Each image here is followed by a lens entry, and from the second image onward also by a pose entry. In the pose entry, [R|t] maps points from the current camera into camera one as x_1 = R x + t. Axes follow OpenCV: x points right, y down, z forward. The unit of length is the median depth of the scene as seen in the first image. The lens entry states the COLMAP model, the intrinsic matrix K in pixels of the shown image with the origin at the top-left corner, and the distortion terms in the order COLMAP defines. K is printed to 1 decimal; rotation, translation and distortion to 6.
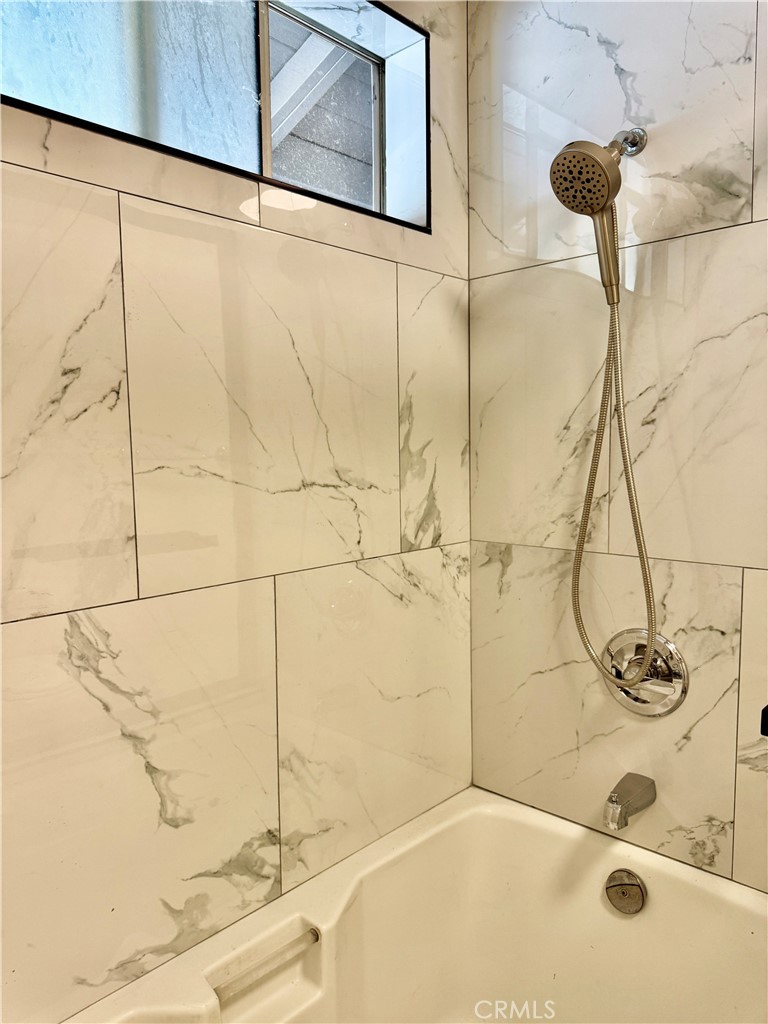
lens RADIAL K [[733.8, 0, 377.1], [0, 733.8, 492.2], [0, 0, 1]] dist [0.013552, -0.010639]
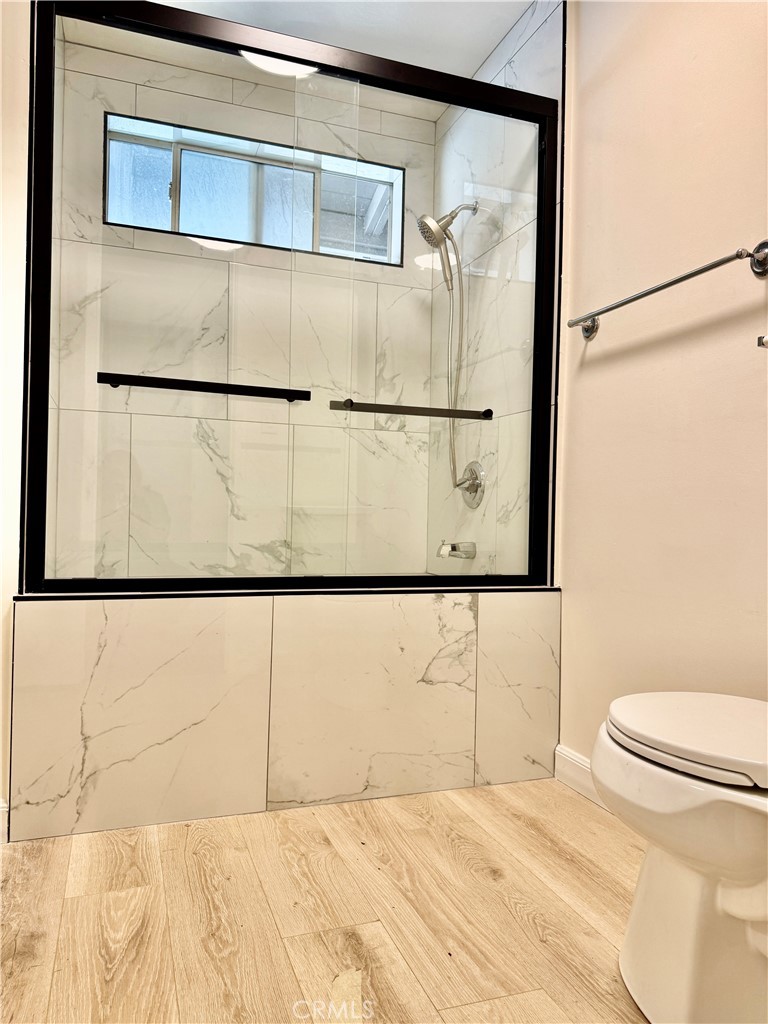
lens RADIAL K [[733.8, 0, 385.7], [0, 733.8, 512.9], [0, 0, 1]] dist [0.013552, -0.010639]
pose [[0.889214, 0.037563, -0.455946, 1.055798], [-0.070589, 0.995954, -0.055615, 0.452614], [0.452012, 0.081638, 0.888268, -0.771797]]
